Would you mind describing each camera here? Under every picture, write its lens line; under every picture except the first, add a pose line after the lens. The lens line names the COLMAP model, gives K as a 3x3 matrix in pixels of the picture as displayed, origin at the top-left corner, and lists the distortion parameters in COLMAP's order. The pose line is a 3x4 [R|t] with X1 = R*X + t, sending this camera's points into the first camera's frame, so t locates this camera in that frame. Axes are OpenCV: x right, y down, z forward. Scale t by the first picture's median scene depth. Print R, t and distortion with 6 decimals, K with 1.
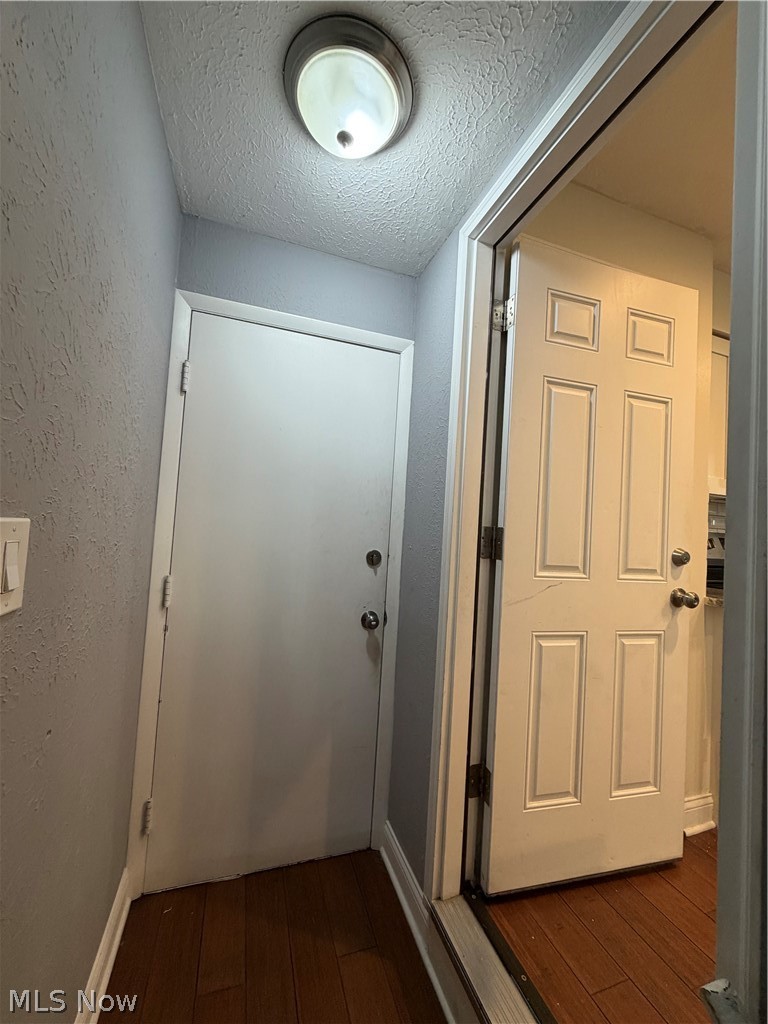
lens RADIAL K [[409.2, 0, 384.1], [0, 409.2, 508.8], [0, 0, 1]] dist [-0.001443, 0.000337]
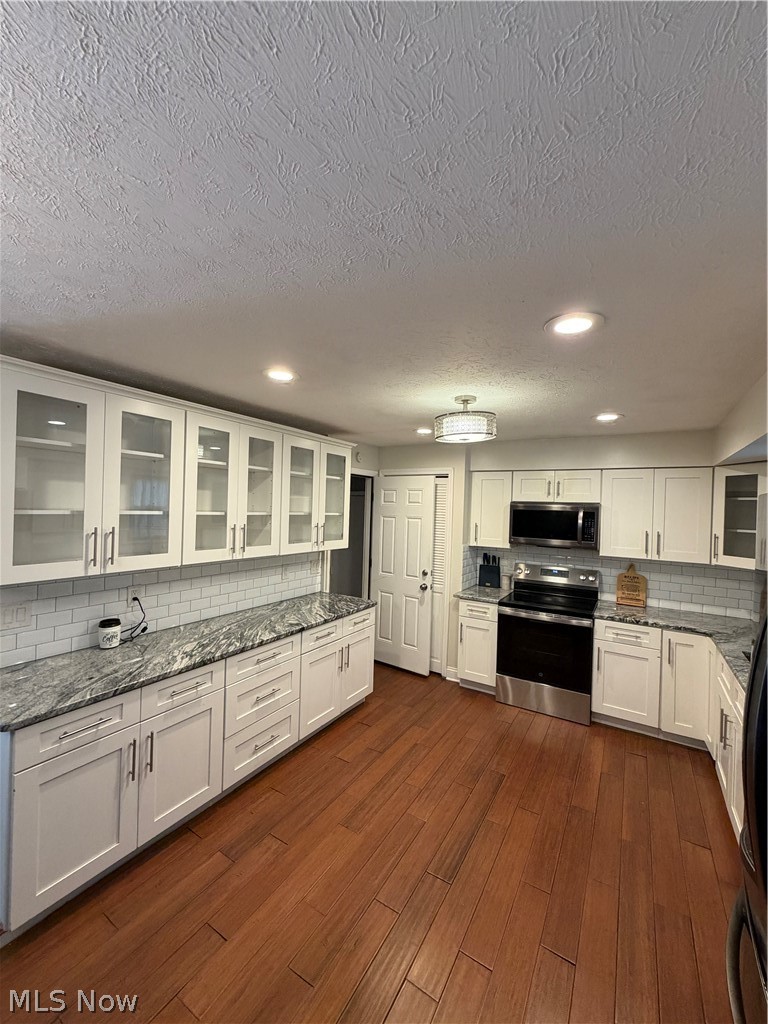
lens RADIAL K [[409.2, 0, 384.1], [0, 409.2, 508.8], [0, 0, 1]] dist [-0.001443, 0.000337]
pose [[0.638165, -0.031414, -0.769258, 2.766132], [0.059555, 0.998188, 0.008643, -0.368416], [0.767593, -0.051329, 0.638879, -1.017718]]
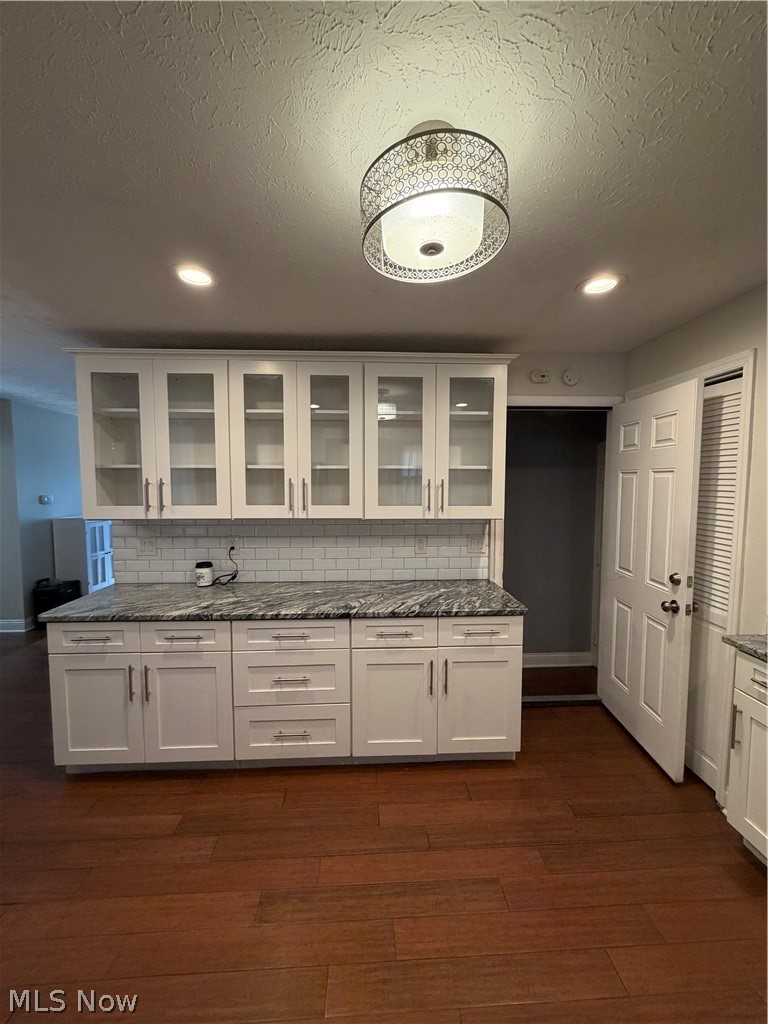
lens RADIAL K [[409.2, 0, 384.1], [0, 409.2, 508.8], [0, 0, 1]] dist [-0.001443, 0.000337]
pose [[-0.273898, 0.012525, -0.961677, 2.382915], [0.054602, 0.998505, -0.002546, -0.177534], [0.960207, -0.053207, -0.274173, 0.438879]]
